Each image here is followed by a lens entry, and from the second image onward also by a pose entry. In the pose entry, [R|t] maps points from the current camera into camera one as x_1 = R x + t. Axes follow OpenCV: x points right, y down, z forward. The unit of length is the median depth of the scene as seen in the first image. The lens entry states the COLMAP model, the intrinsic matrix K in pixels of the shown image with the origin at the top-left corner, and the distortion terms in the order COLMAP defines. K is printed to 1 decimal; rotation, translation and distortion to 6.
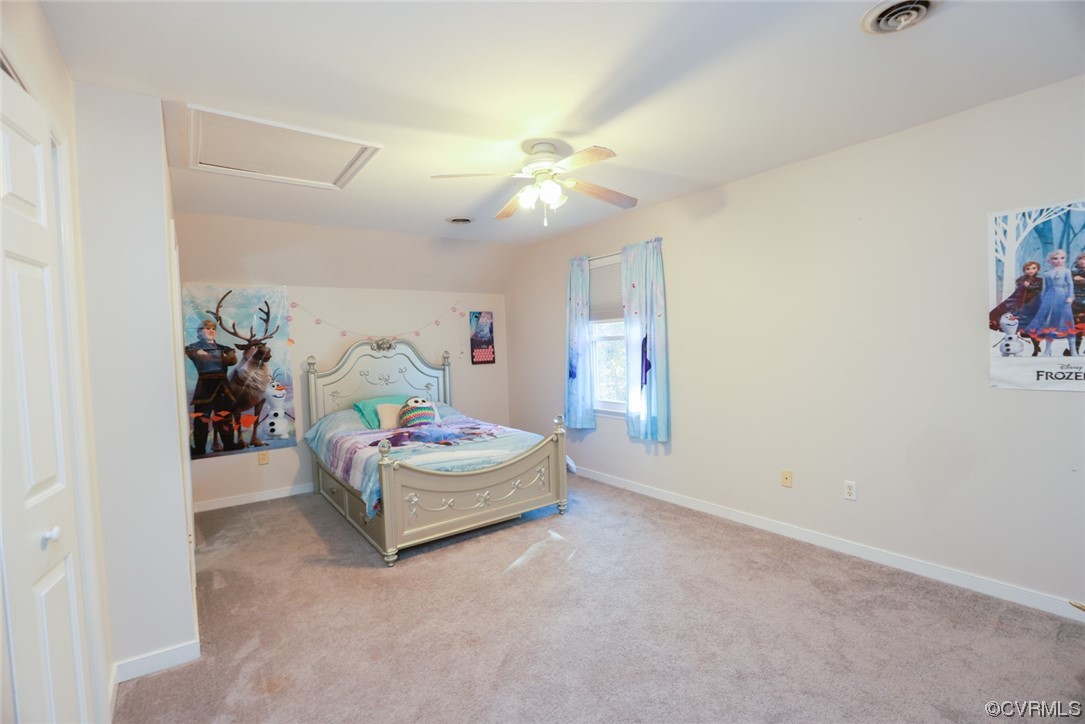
lens RADIAL K [[496.7, 0, 539.2], [0, 496.7, 359.5], [0, 0, 1]] dist [-0.031831, 0.004454]
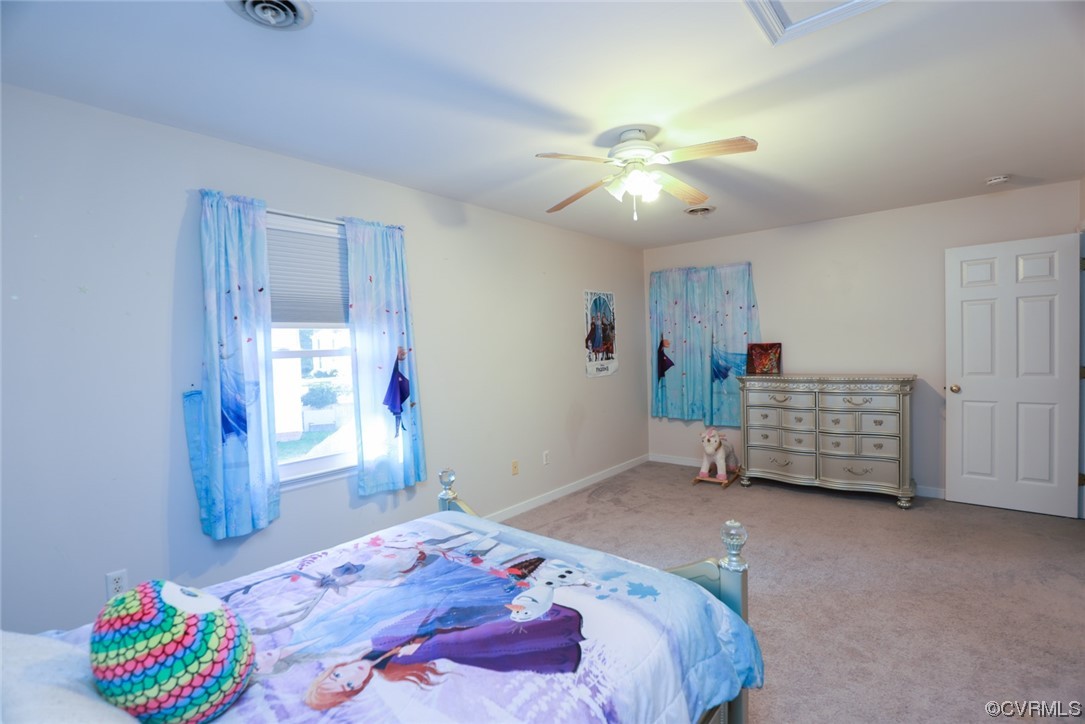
lens RADIAL K [[496.7, 0, 539.6], [0, 496.7, 365.0], [0, 0, 1]] dist [-0.031831, 0.004454]
pose [[-0.243295, 0.000373, 0.969952, -0.994188], [0.067663, 0.997570, 0.016589, -0.040614], [-0.967589, 0.069666, -0.242729, 1.710008]]
